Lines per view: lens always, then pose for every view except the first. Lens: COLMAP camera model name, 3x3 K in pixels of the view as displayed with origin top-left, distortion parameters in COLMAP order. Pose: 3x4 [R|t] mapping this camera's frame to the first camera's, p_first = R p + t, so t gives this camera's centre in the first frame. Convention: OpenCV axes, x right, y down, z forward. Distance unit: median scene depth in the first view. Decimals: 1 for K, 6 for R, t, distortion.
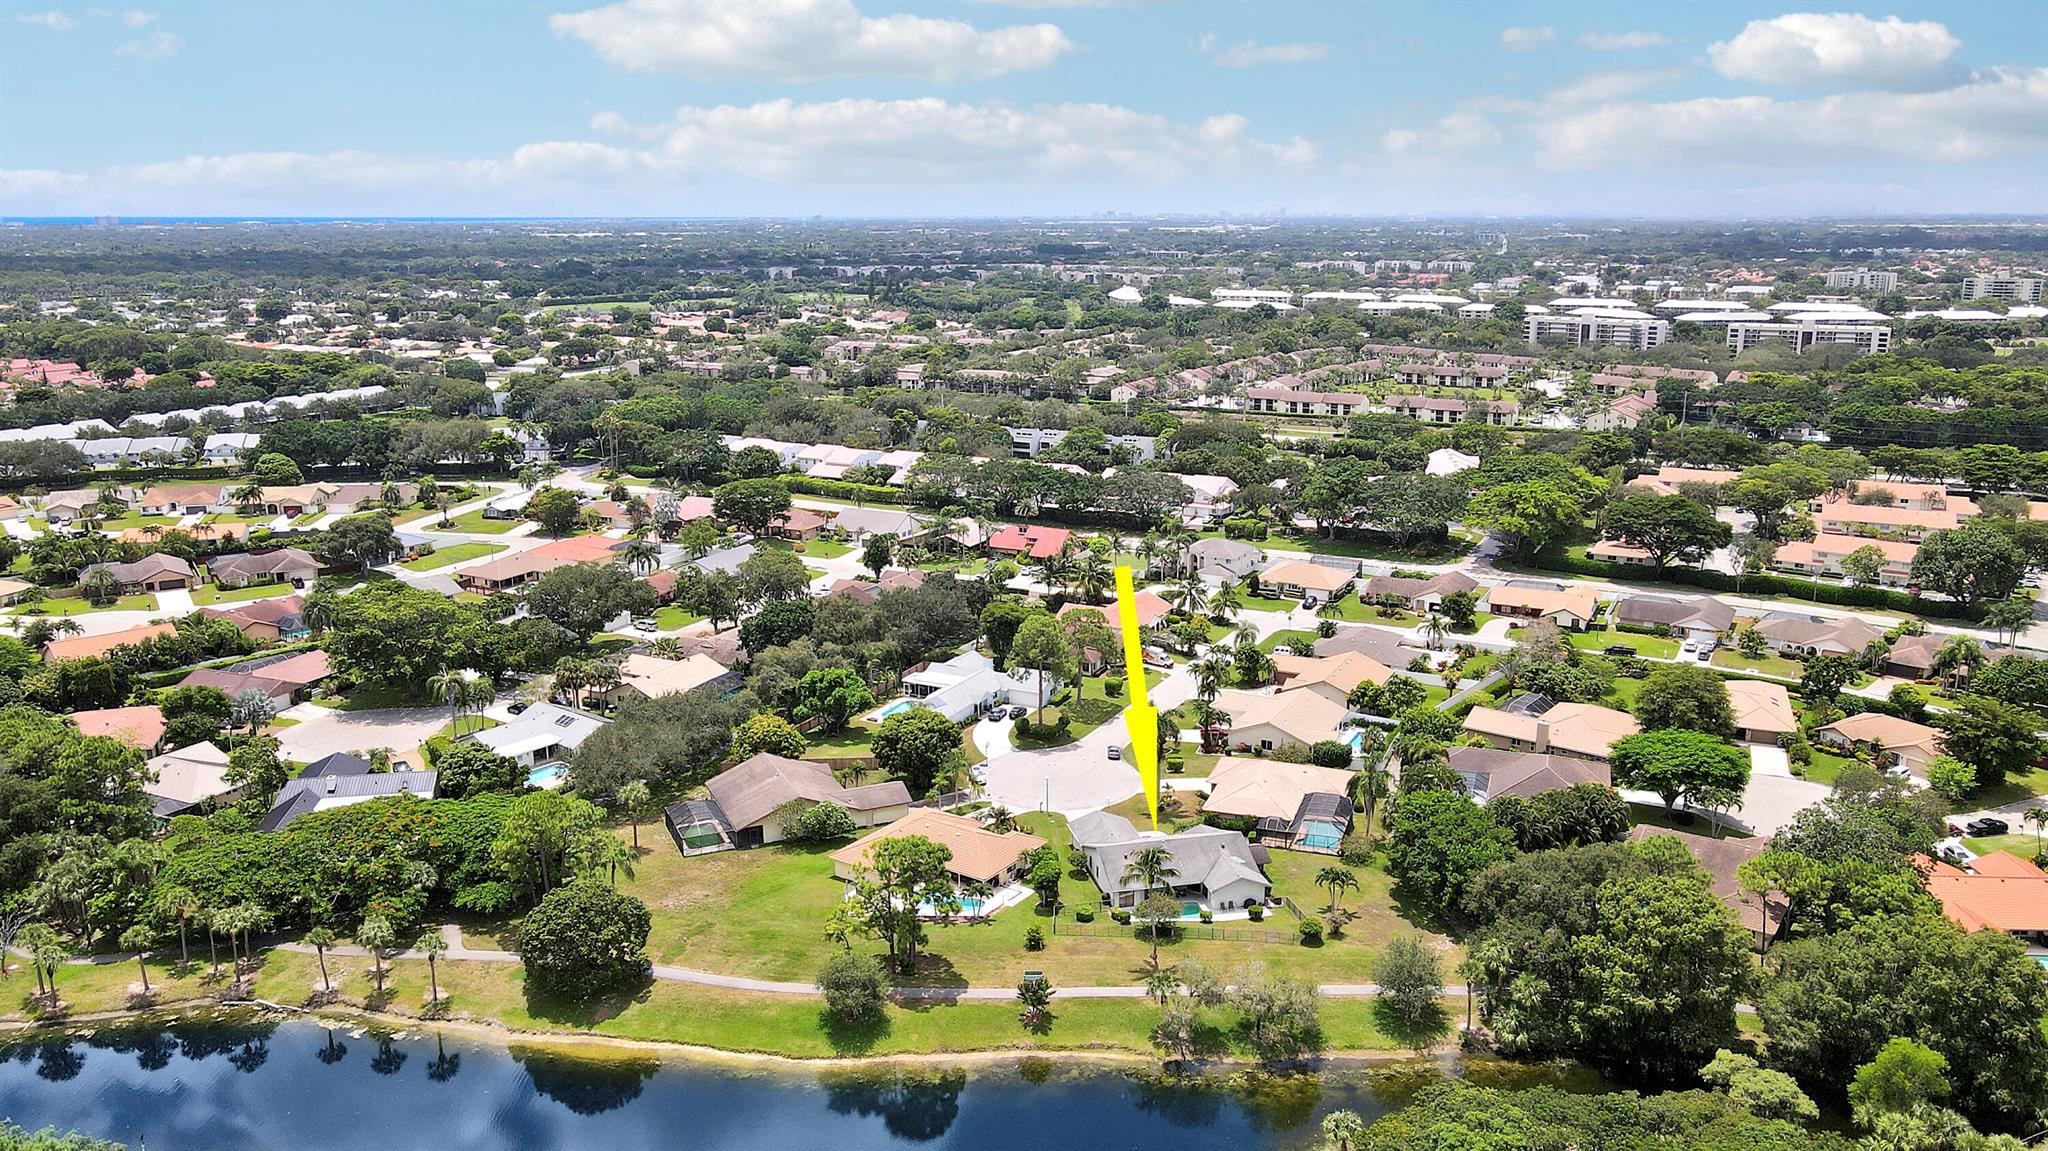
lens RADIAL K [[1491.8, 0, 1028.5], [0, 1491.8, 579.5], [0, 0, 1]] dist [0.005859, 0.017420]
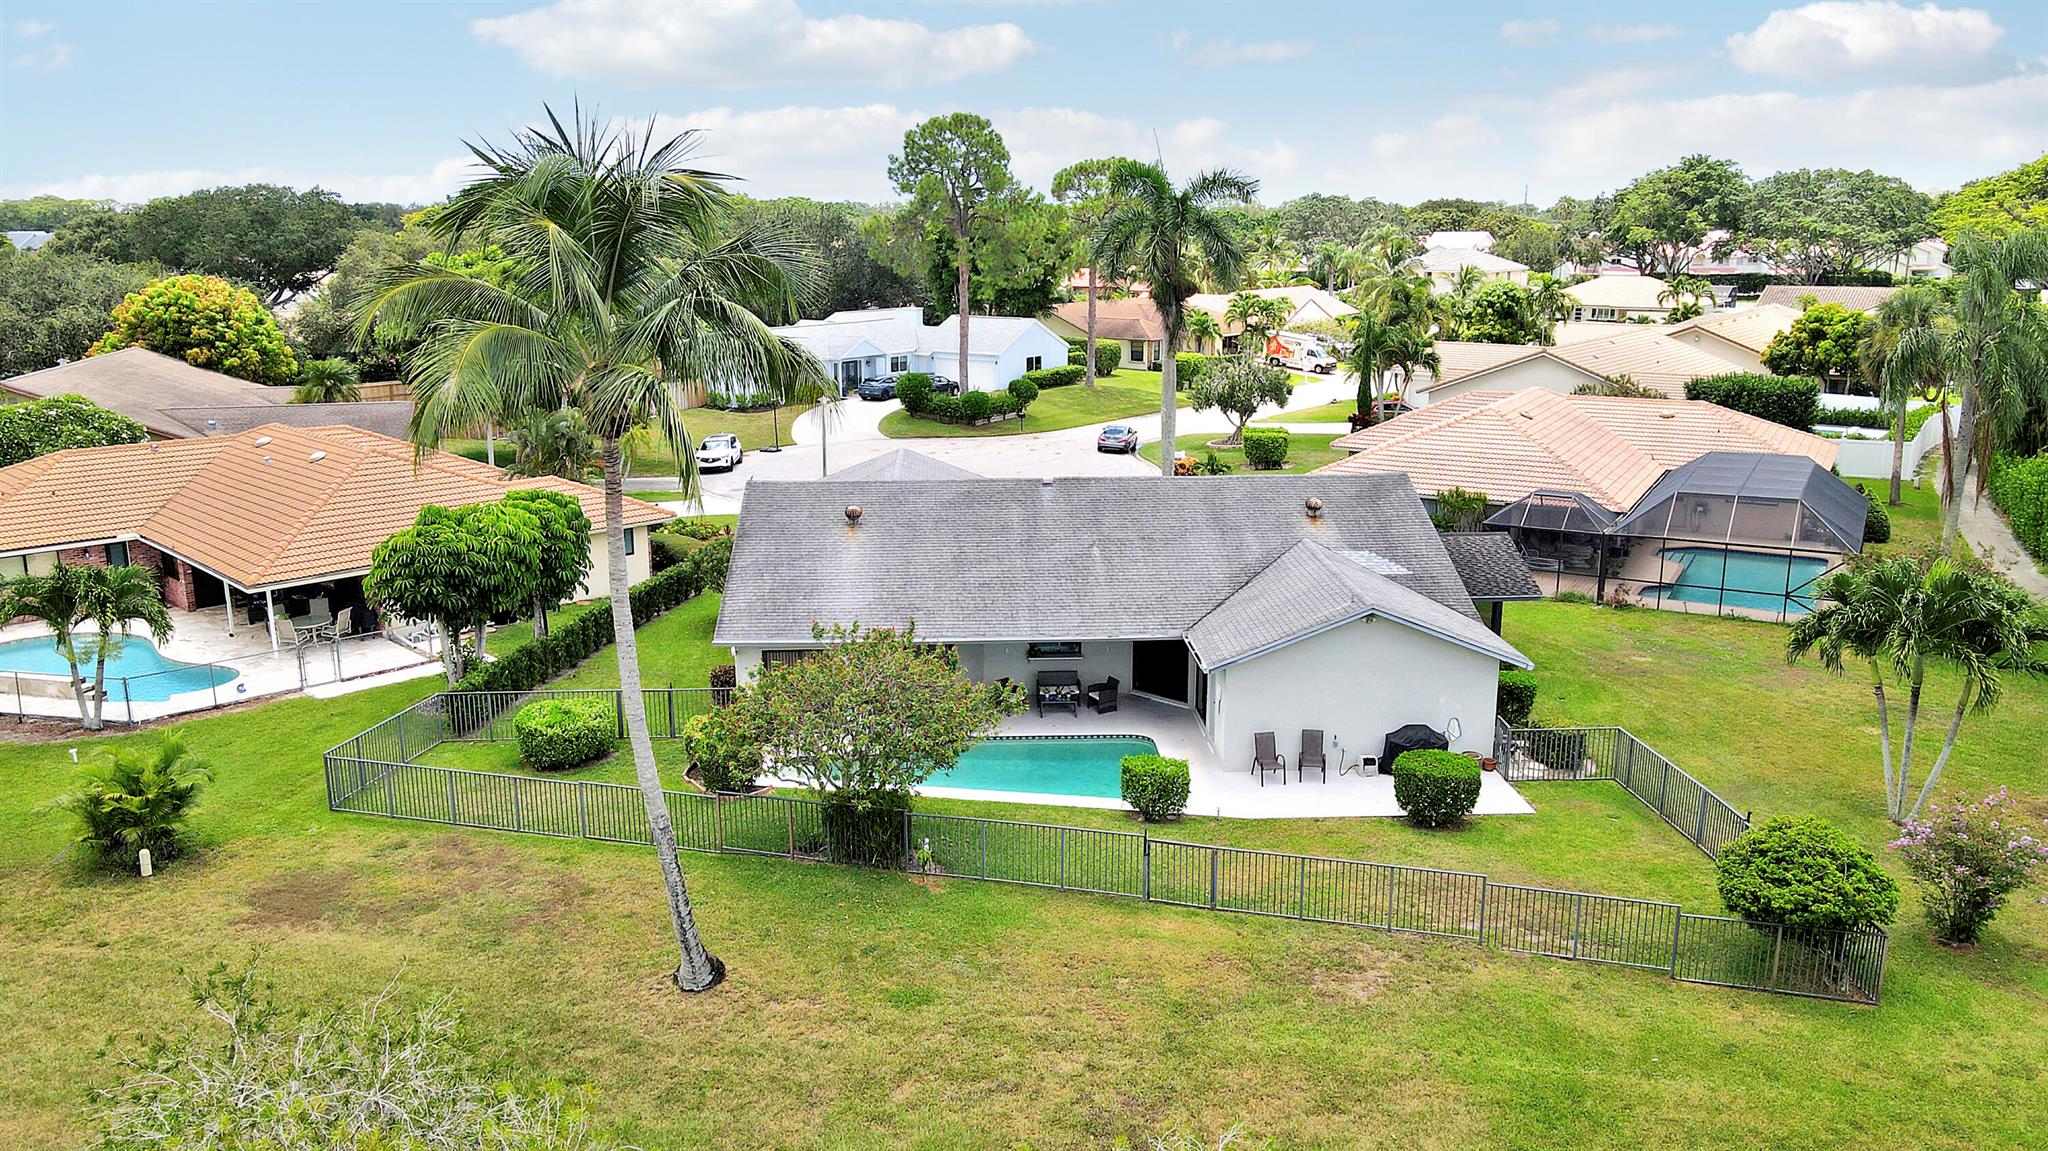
lens RADIAL K [[1491.8, 0, 1000.7], [0, 1491.8, 597.4], [0, 0, 1]] dist [0.005859, 0.017420]
pose [[0.981335, 0.043120, -0.187408, 0.131224], [-0.041368, 0.999056, 0.013250, 0.197134], [0.187803, -0.005250, 0.982193, 0.801073]]
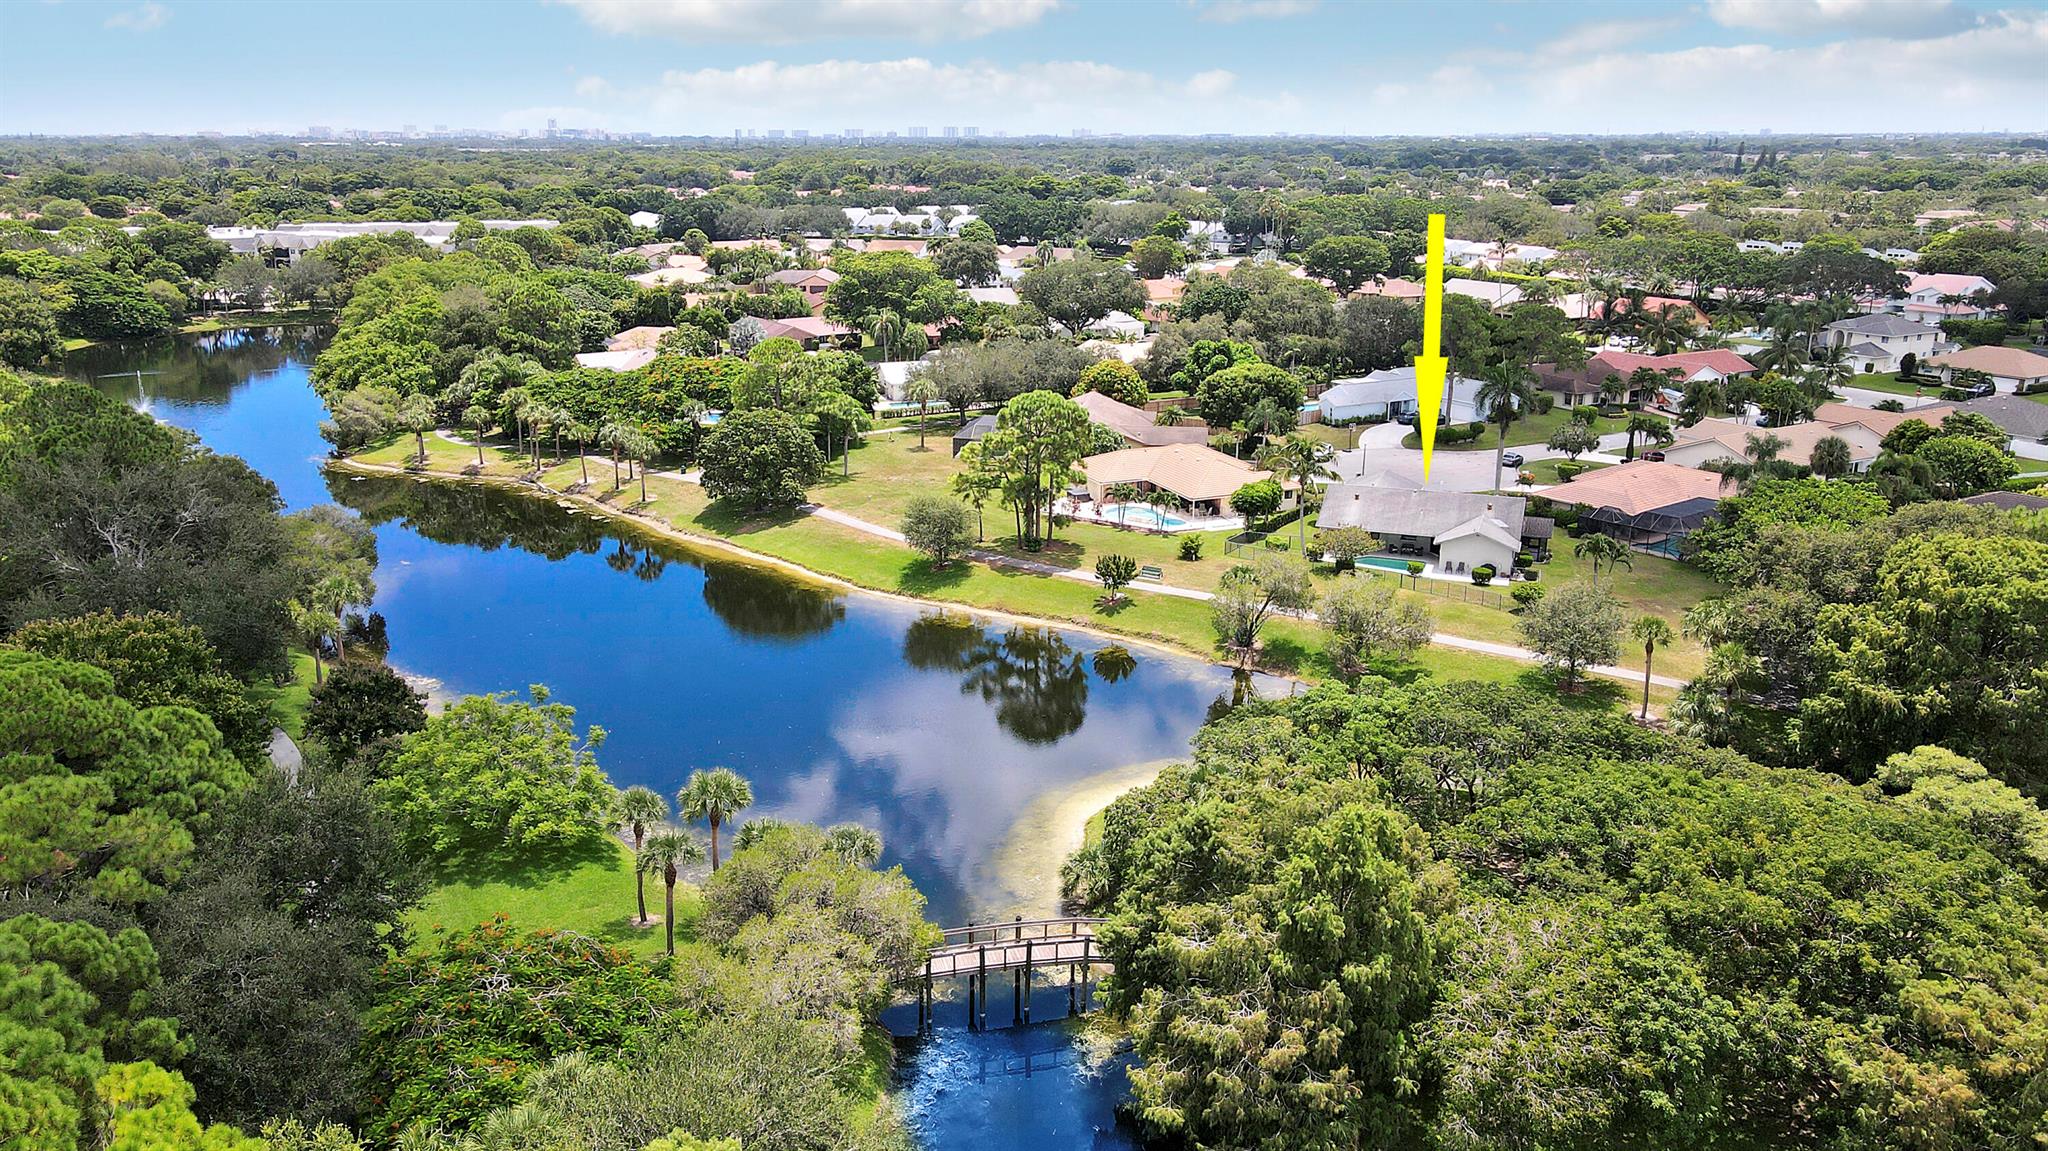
lens RADIAL K [[1491.8, 0, 1023.4], [0, 1491.8, 569.3], [0, 0, 1]] dist [0.005859, 0.017420]
pose [[0.834784, 0.155753, -0.528088, 0.354616], [-0.132136, 0.987796, 0.082462, 0.184939], [0.534486, 0.000941, 0.845177, 0.223101]]
